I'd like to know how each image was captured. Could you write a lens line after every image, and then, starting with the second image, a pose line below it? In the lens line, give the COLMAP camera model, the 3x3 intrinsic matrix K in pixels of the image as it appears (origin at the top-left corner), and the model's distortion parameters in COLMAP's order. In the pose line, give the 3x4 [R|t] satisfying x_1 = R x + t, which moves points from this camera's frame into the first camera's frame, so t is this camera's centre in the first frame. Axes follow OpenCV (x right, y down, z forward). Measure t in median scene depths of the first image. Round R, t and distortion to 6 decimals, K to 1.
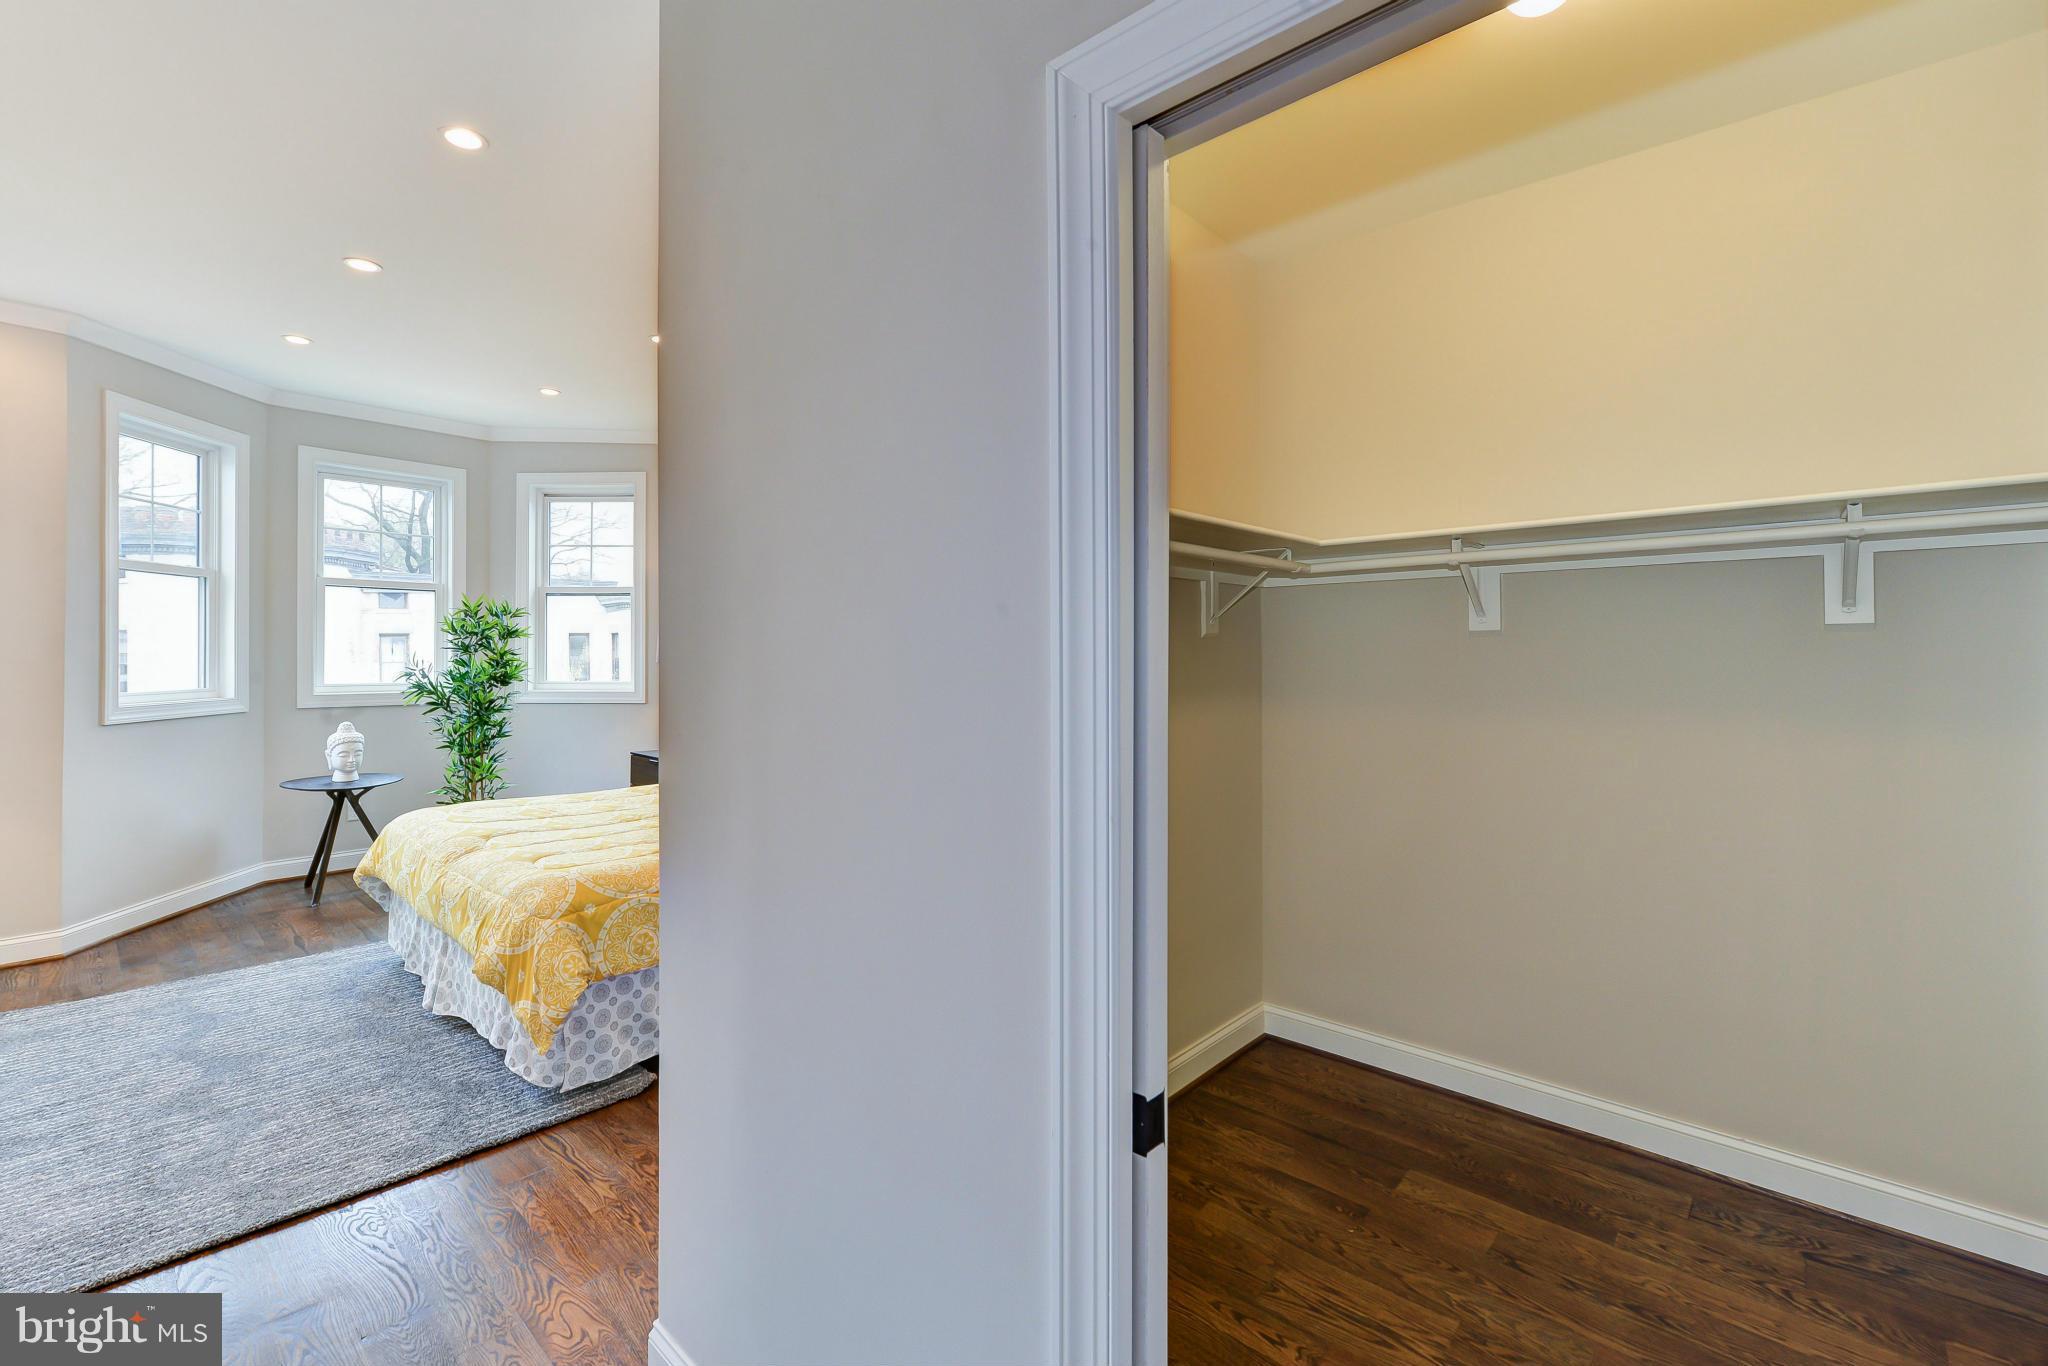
lens RADIAL K [[925.7, 0, 1022.4], [0, 925.7, 634.1], [0, 0, 1]] dist [-0.001133, -0.000300]
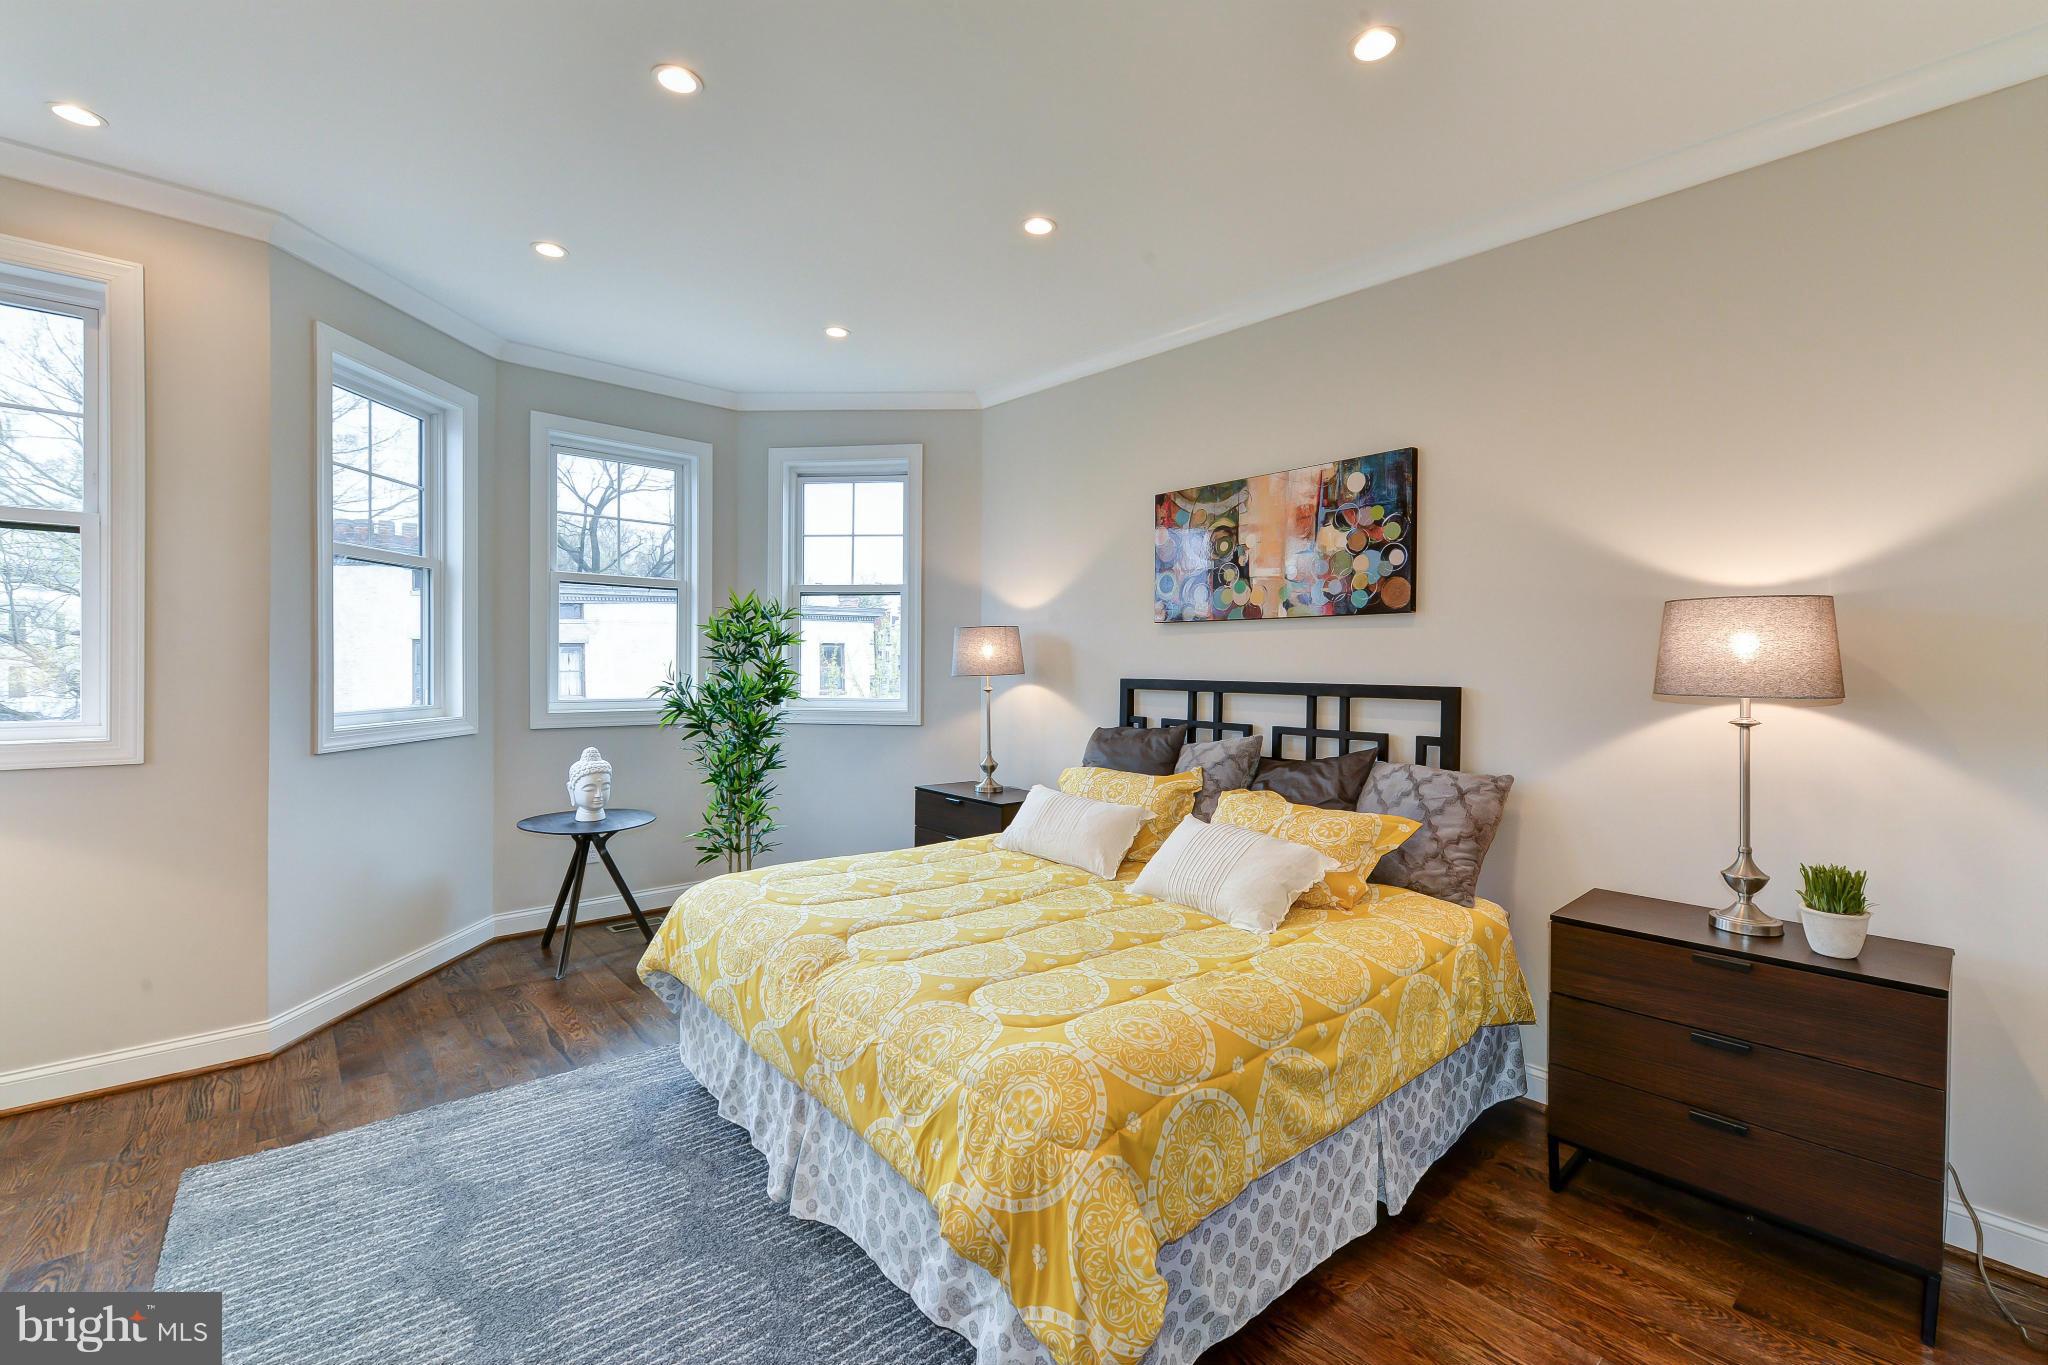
lens RADIAL K [[879.7, 0, 1040.4], [0, 879.7, 655.7], [0, 0, 1]] dist [-0.000925, -0.000198]
pose [[0.996271, 0.003212, -0.086214, -0.289740], [-0.002288, 0.999939, 0.010818, 0.005172], [0.086243, -0.010580, 0.996218, 0.282969]]
